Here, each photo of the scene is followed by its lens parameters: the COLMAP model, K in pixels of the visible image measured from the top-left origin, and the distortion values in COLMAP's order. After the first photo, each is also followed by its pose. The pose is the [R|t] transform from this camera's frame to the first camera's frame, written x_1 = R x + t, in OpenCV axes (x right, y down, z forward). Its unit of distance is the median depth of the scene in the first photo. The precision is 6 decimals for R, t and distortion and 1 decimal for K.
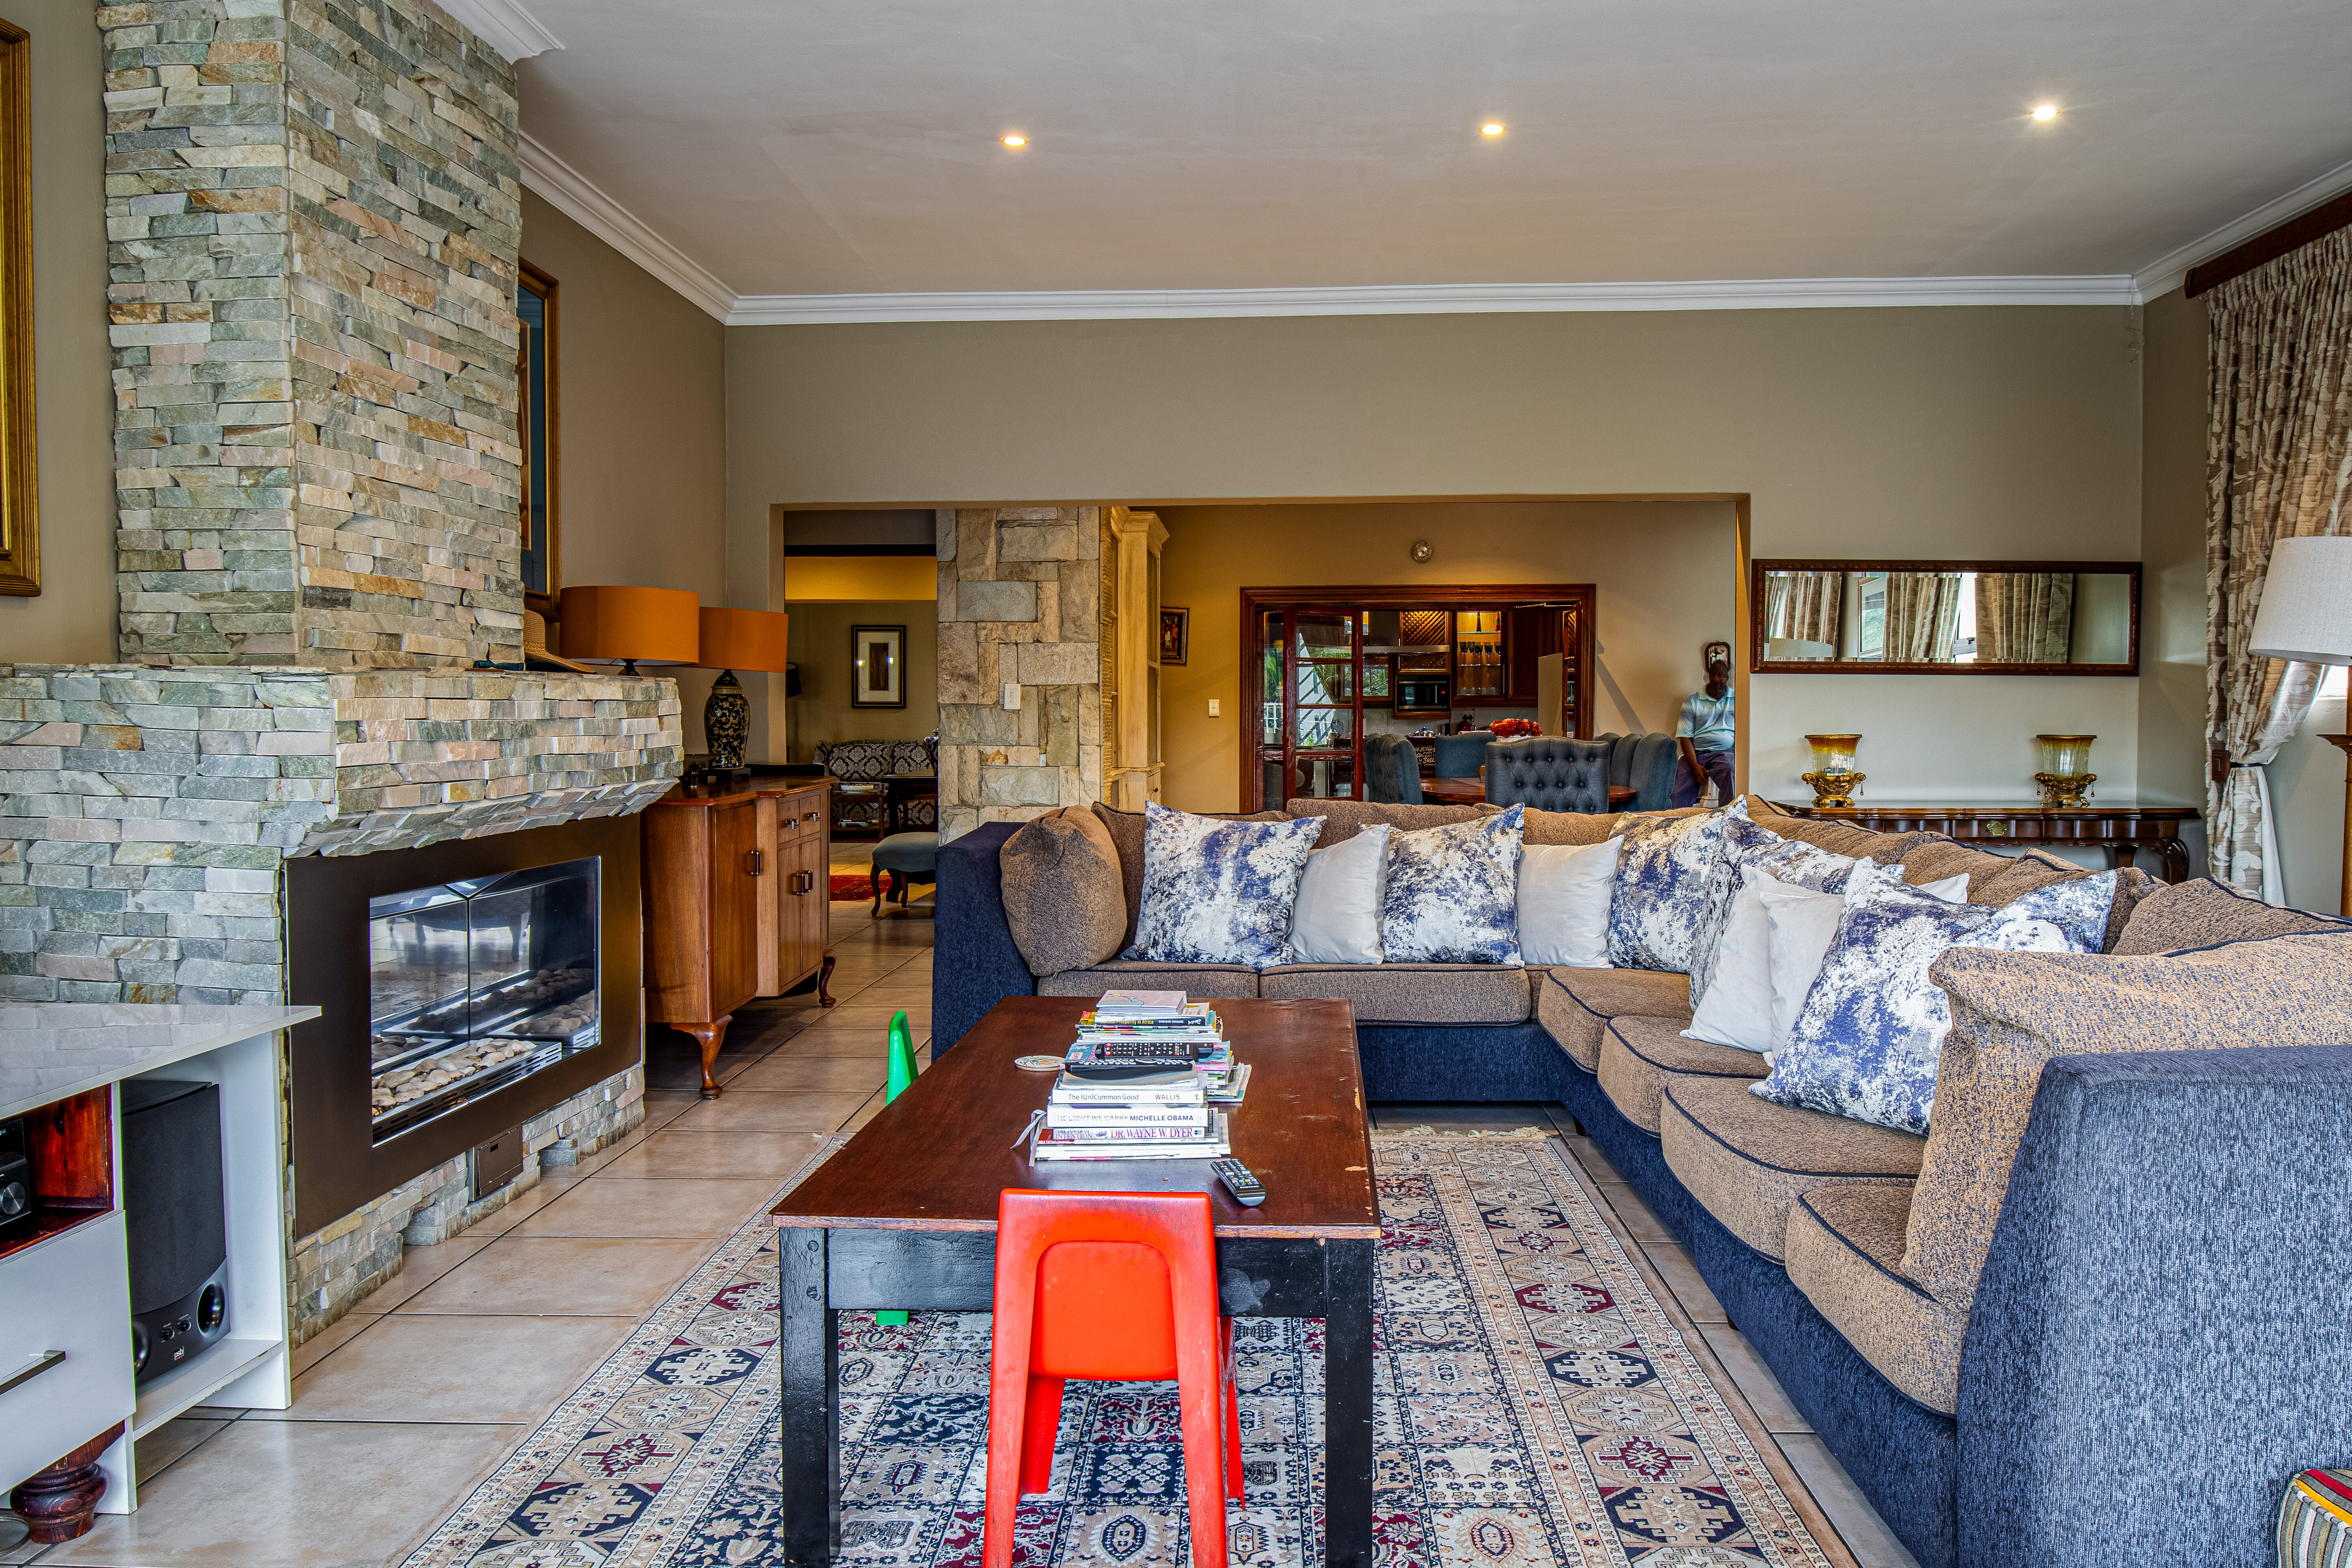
lens RADIAL K [[1780.7, 0, 1177.3], [0, 1780.7, 783.7], [0, 0, 1]] dist [0.000276, 0.000010]
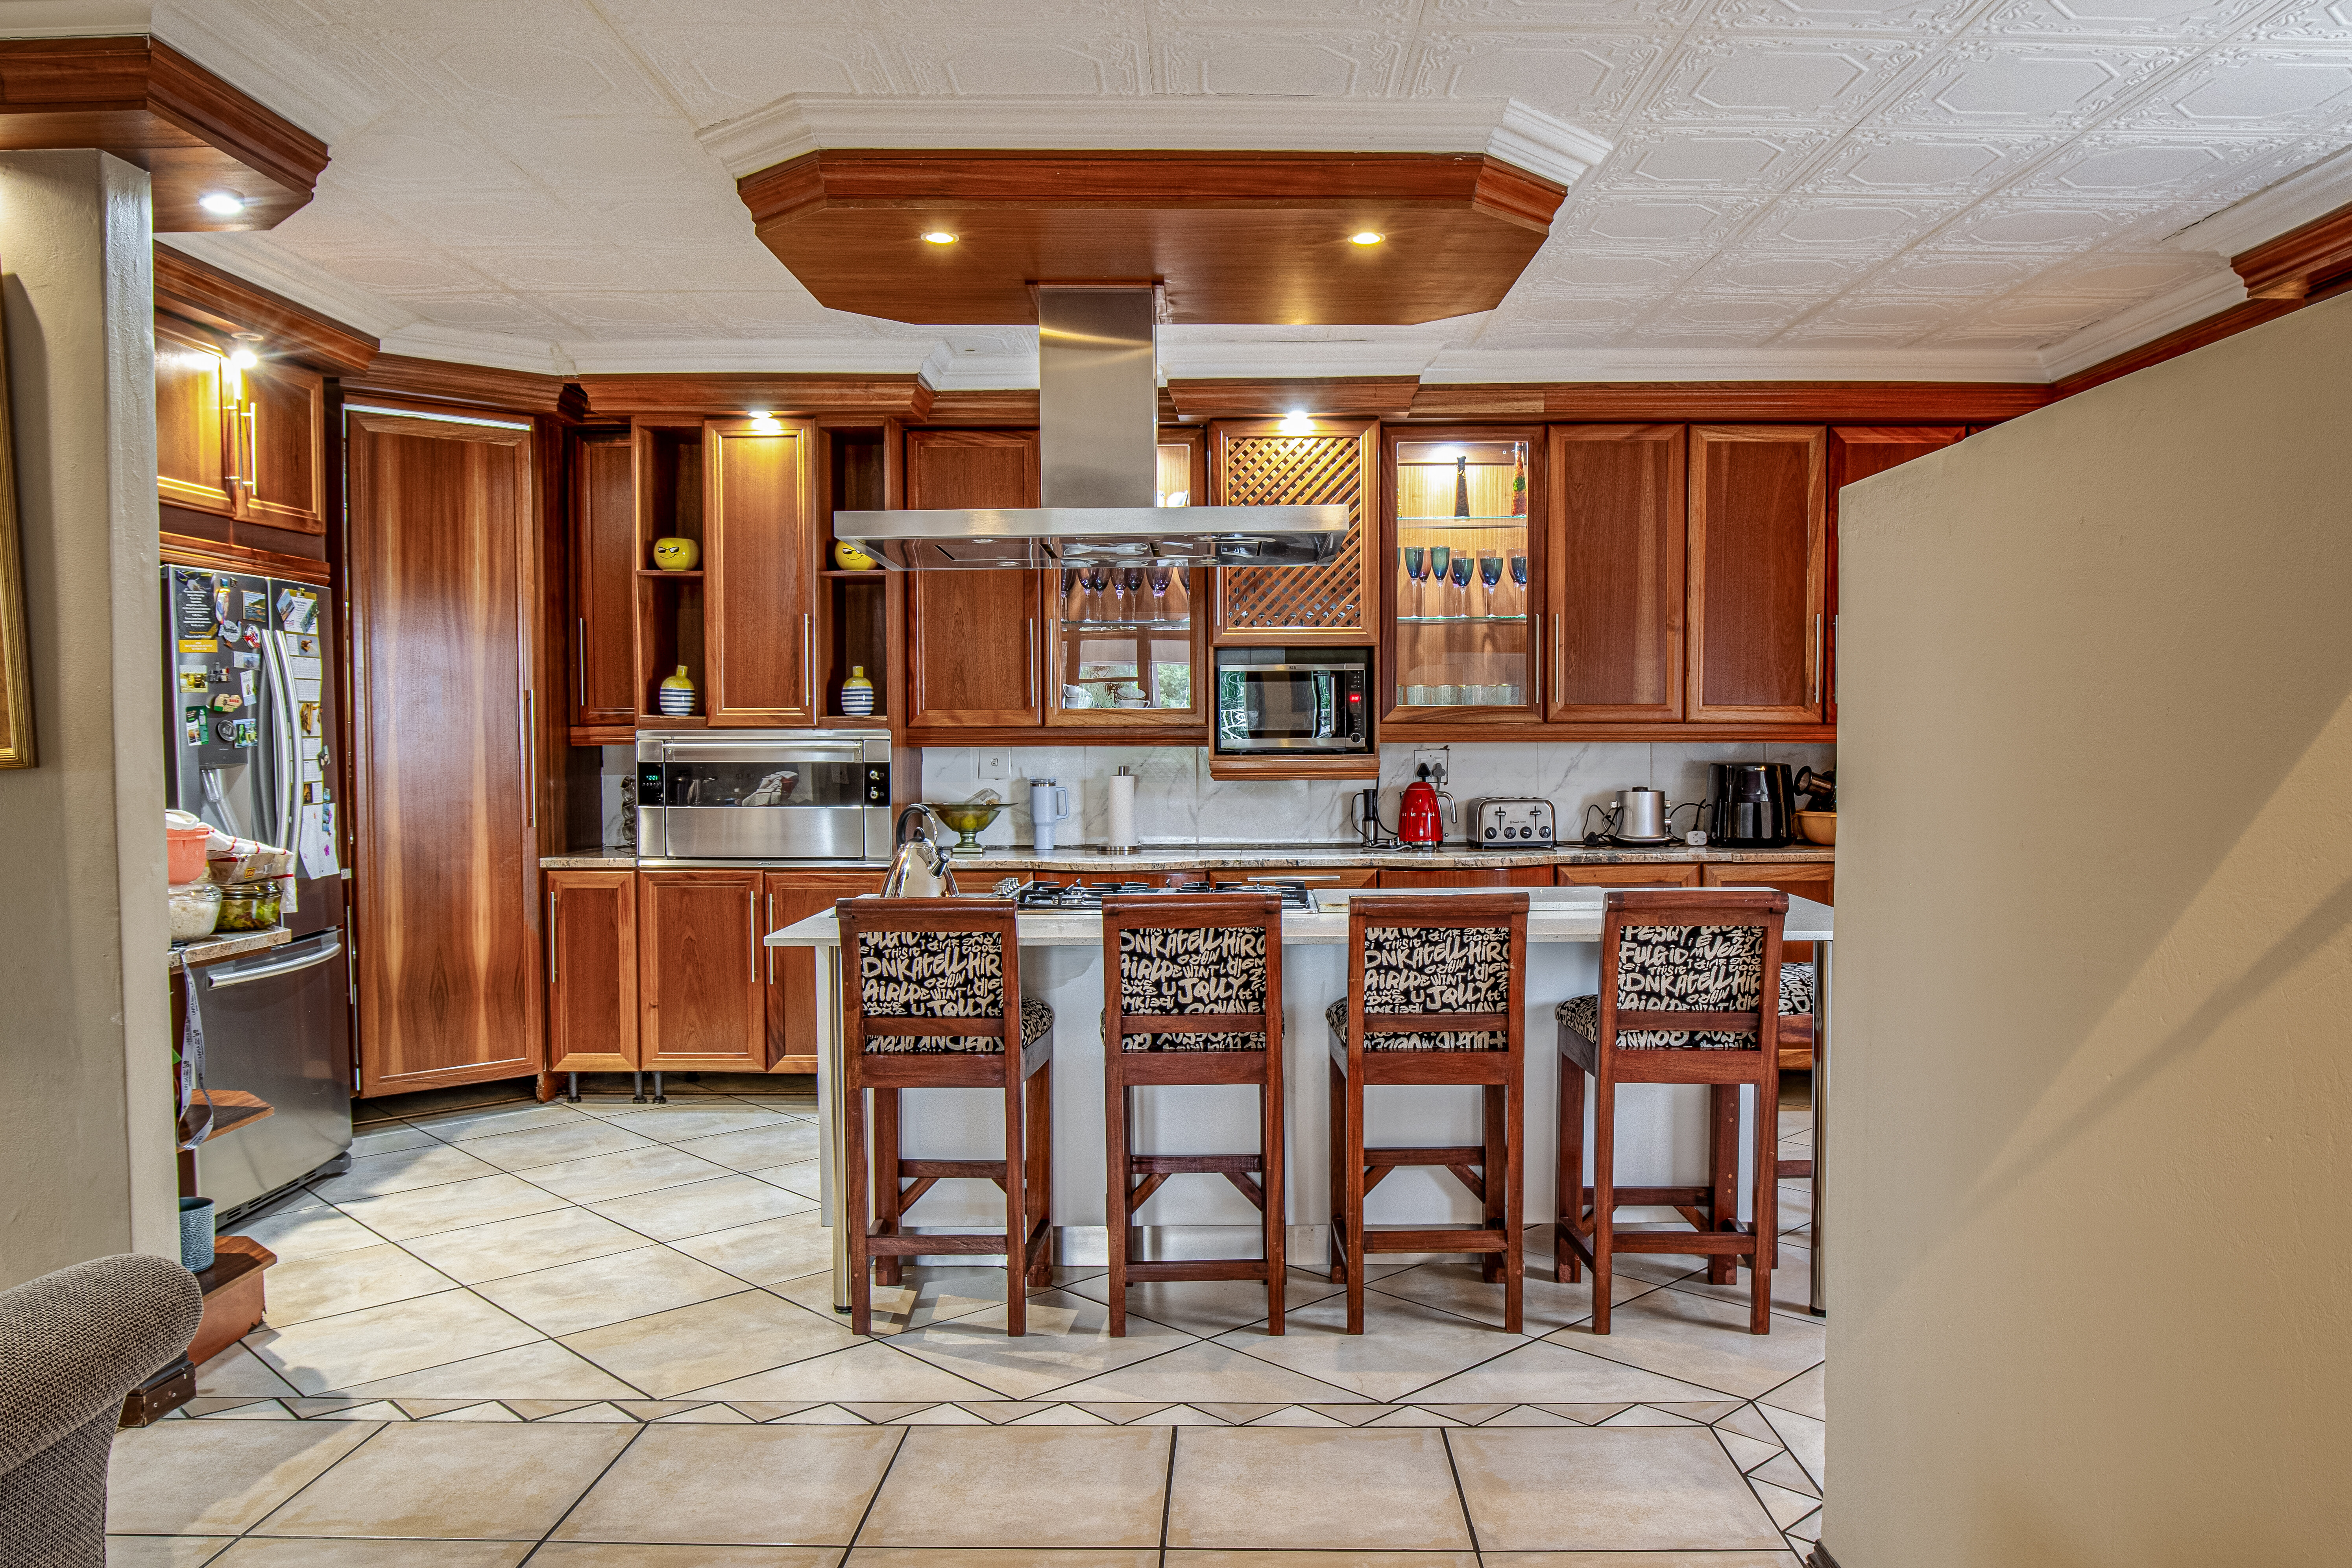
lens RADIAL K [[1780.6, 0, 1180.5], [0, 1780.6, 784.3], [0, 0, 1]] dist [0.000276, 0.000010]
pose [[0.999675, -0.000019, 0.025488, 0.107435], [0.000018, 1.000000, 0.000050, -0.035132], [-0.025488, -0.000049, 0.999675, 0.664373]]
